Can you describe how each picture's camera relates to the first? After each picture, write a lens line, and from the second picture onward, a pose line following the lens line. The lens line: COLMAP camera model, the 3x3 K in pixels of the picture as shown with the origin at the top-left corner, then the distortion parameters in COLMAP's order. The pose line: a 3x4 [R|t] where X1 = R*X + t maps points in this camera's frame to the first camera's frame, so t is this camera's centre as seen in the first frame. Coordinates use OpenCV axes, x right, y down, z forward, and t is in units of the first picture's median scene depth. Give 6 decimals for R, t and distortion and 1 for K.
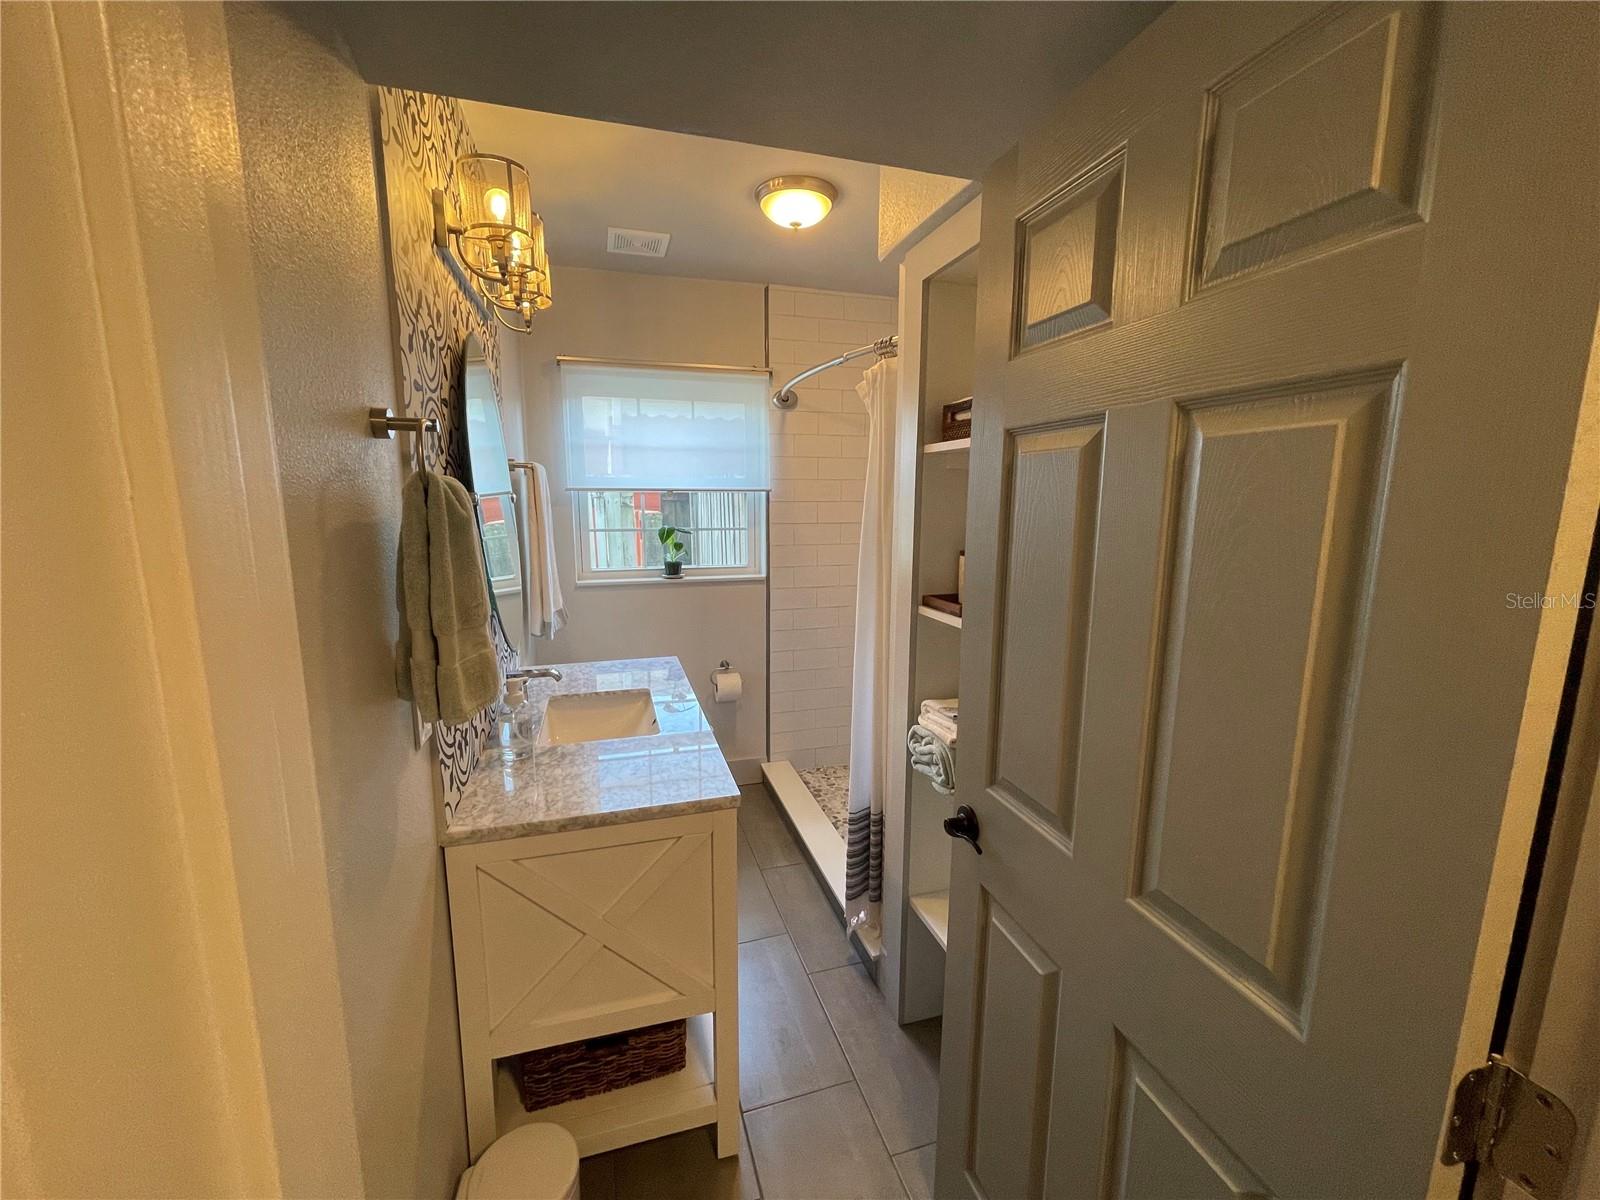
lens RADIAL K [[642.6, 0, 794.6], [0, 642.6, 602.1], [0, 0, 1]] dist [-0.003432, -0.000214]
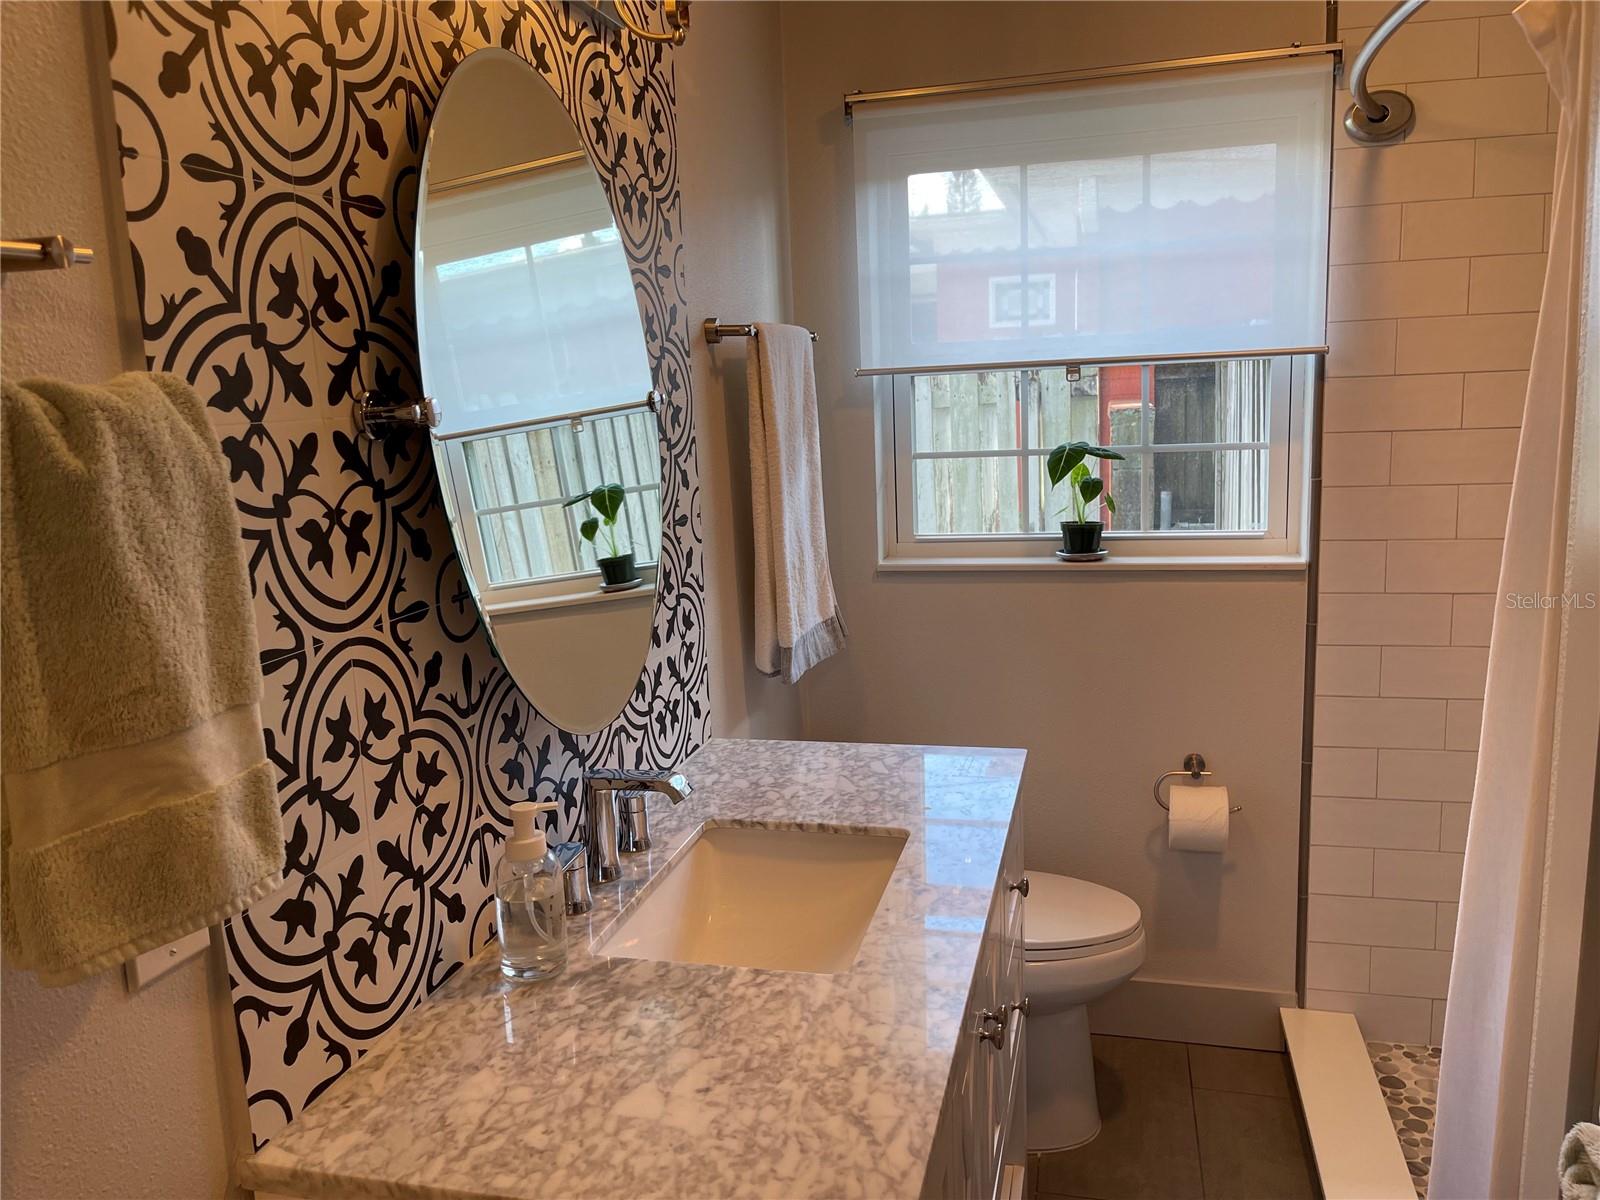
lens RADIAL K [[1216.8, 0, 801.2], [0, 1216.8, 600.7], [0, 0, 1]] dist [0.026309, -0.006036]
pose [[0.859862, 0.051059, -0.507967, 0.078722], [-0.040160, 0.998668, 0.032402, -0.029276], [0.508945, -0.007462, 0.860767, 0.172370]]
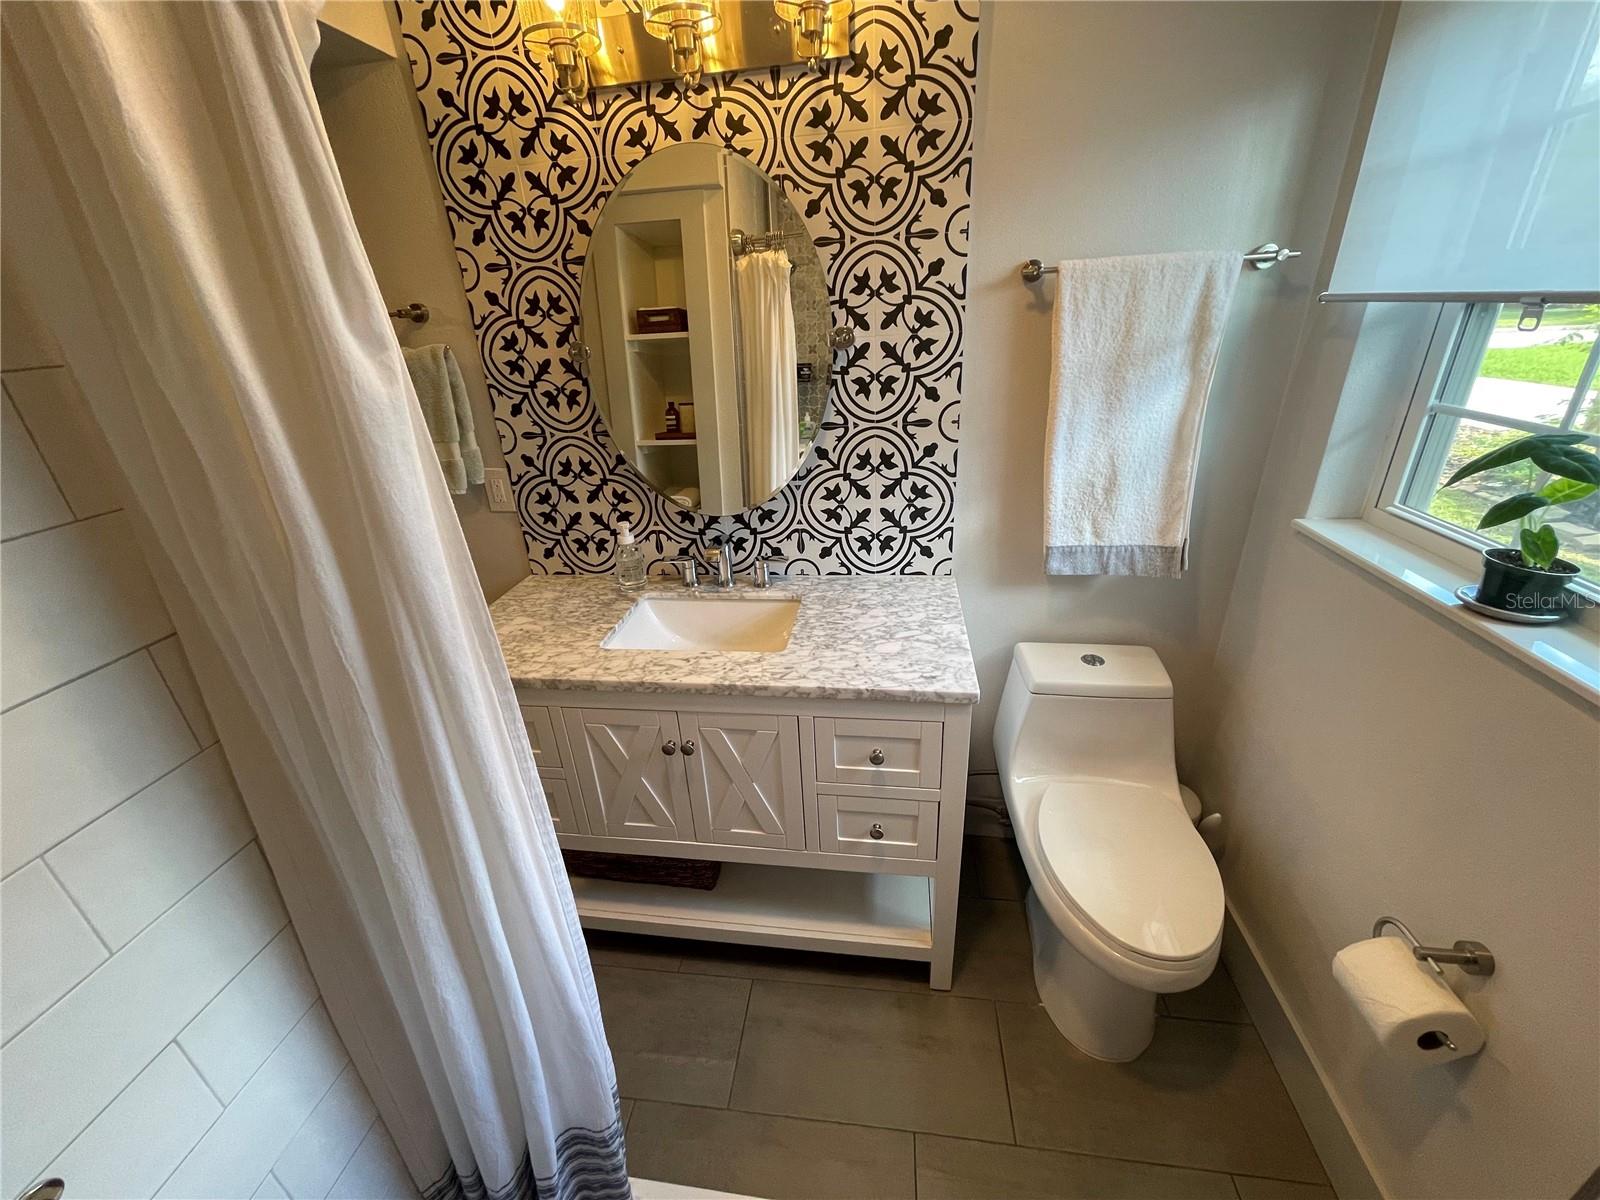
lens RADIAL K [[642.6, 0, 792.5], [0, 642.6, 596.0], [0, 0, 1]] dist [-0.003432, -0.000214]
pose [[-0.419127, 0.392990, -0.818469, 0.189937], [-0.094677, 0.877637, 0.469882, -0.150051], [0.902978, 0.274430, -0.330634, 0.783270]]
